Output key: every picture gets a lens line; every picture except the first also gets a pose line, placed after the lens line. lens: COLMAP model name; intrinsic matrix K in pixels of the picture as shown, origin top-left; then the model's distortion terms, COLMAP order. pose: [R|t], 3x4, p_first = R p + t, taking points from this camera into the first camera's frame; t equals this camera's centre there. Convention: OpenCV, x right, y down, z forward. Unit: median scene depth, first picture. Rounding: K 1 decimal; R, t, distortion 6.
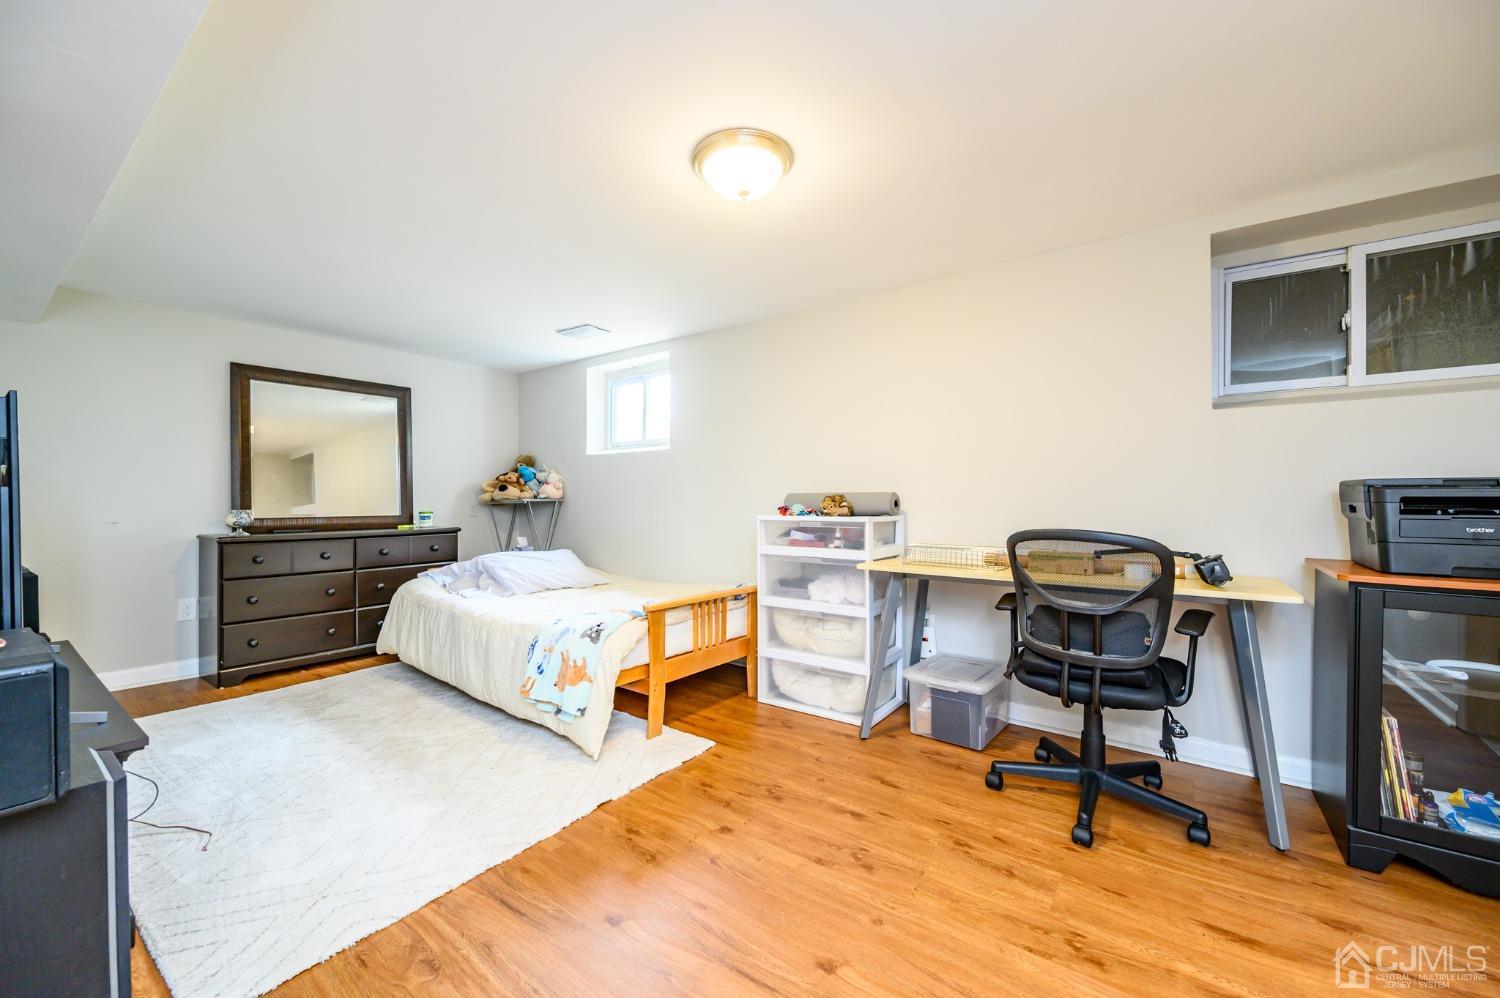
lens RADIAL K [[588.4, 0, 747.8], [0, 588.4, 498.4], [0, 0, 1]] dist [-0.001224, 0.000103]
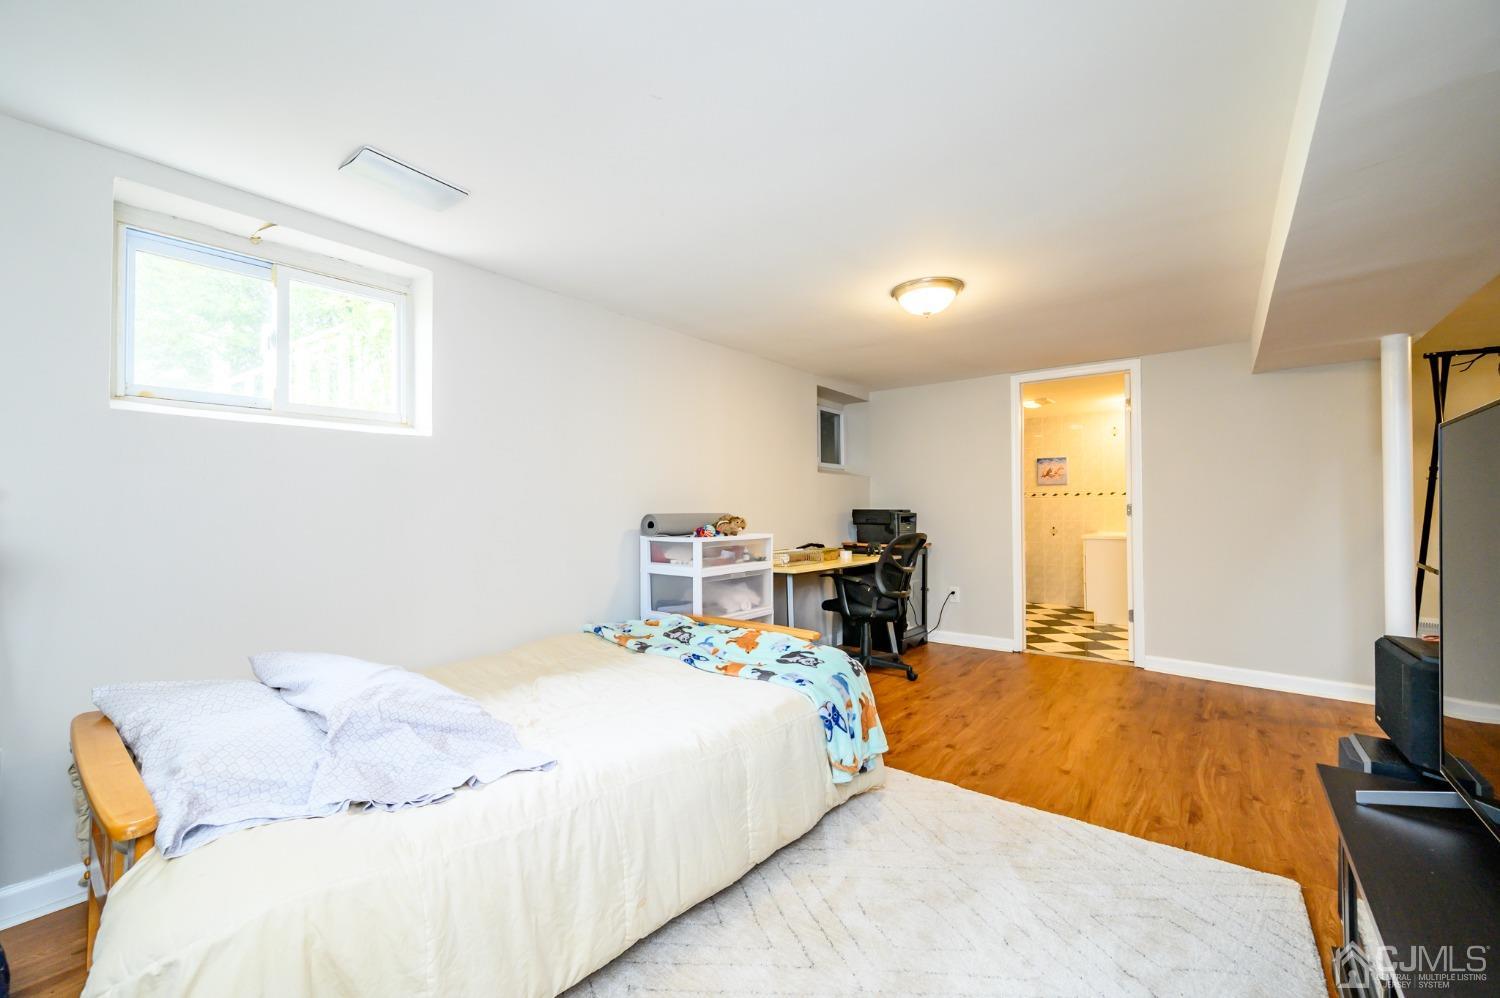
lens RADIAL K [[588.4, 0, 747.8], [0, 588.4, 498.4], [0, 0, 1]] dist [-0.001224, 0.000103]
pose [[0.049110, 0.016292, 0.998660, -1.561200], [-0.005612, 0.999856, -0.016036, -0.035729], [-0.998778, -0.004817, 0.049194, 1.443804]]
